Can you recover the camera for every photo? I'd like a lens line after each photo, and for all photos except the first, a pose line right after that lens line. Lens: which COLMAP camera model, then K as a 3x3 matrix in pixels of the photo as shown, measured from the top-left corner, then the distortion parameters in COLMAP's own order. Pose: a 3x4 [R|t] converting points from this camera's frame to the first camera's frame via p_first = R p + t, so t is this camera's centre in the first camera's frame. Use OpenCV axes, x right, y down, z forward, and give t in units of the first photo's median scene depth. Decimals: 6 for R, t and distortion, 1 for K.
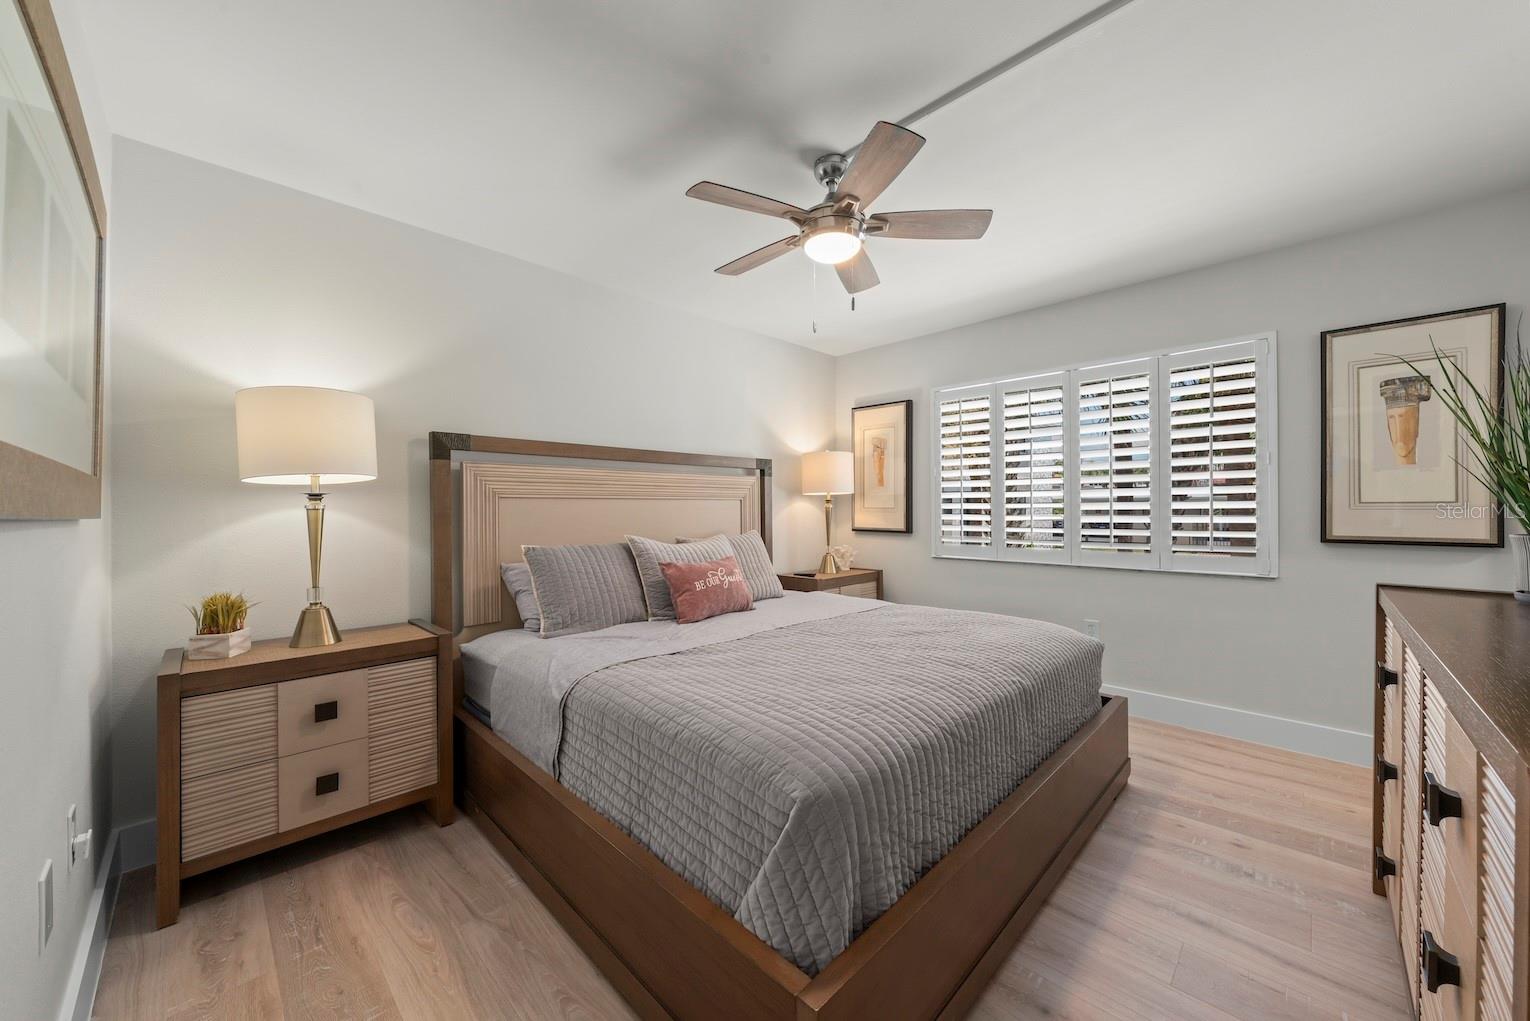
lens RADIAL K [[554.8, 0, 774.9], [0, 554.8, 505.8], [0, 0, 1]] dist [-0.000420, -0.000092]
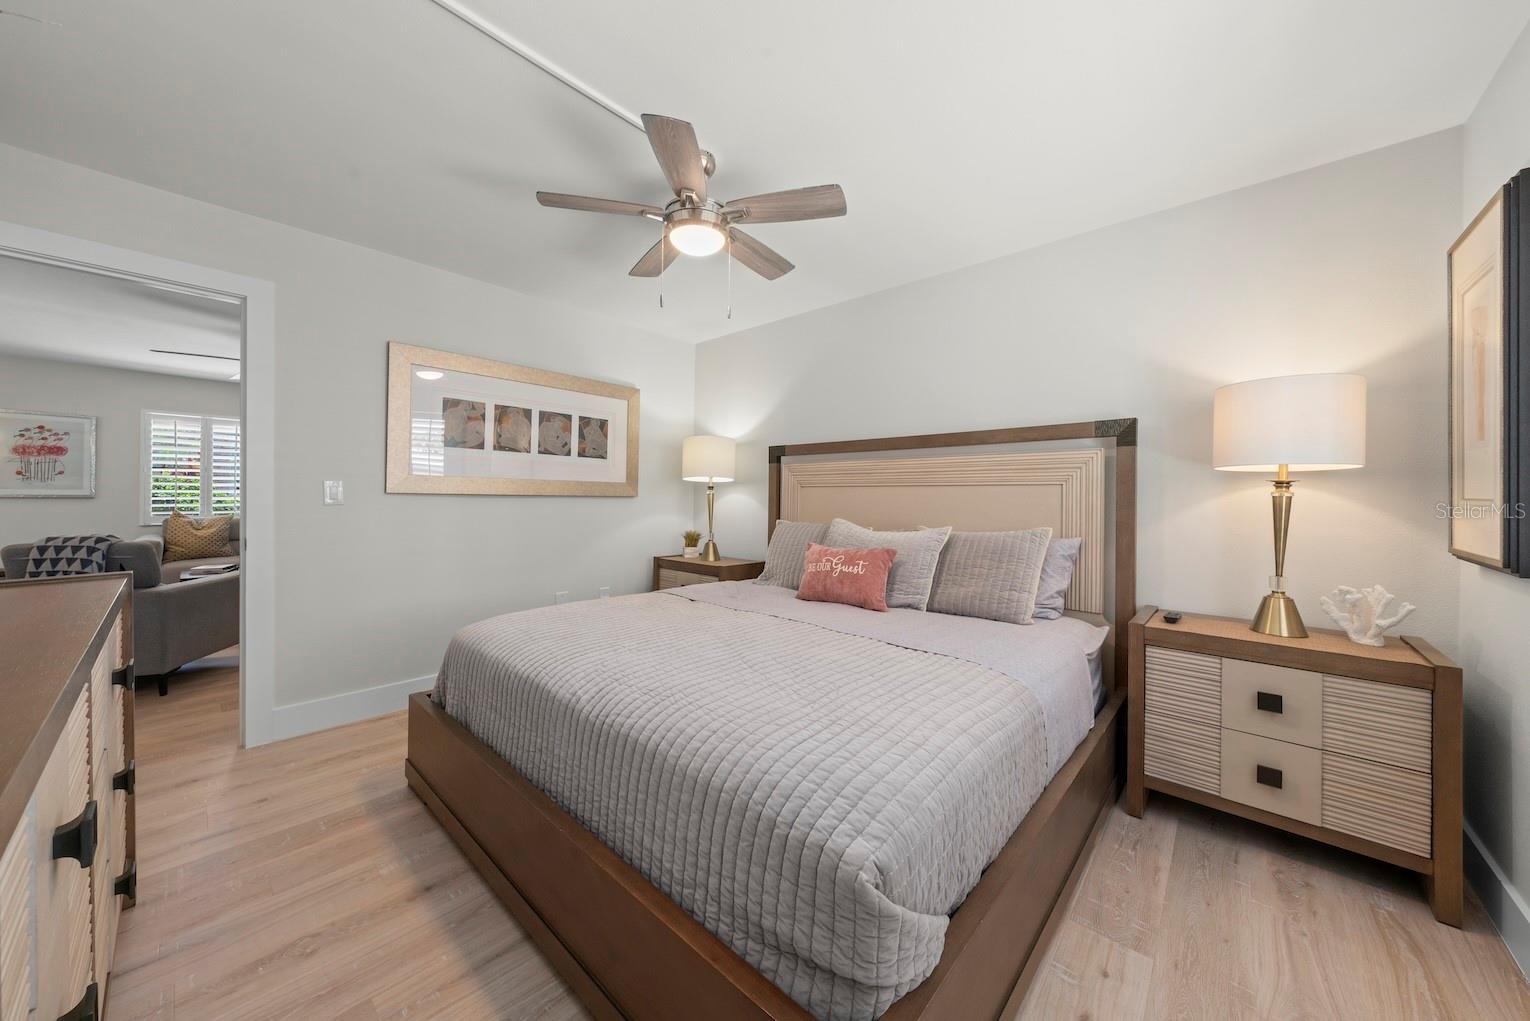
lens RADIAL K [[531.3, 0, 777.8], [0, 531.3, 496.6], [0, 0, 1]] dist [0.000547, -0.000024]
pose [[0.049031, 0.009708, -0.998750, 0.509538], [-0.002694, 0.999950, 0.009587, -0.001182], [0.998794, 0.002221, 0.049055, 0.510414]]
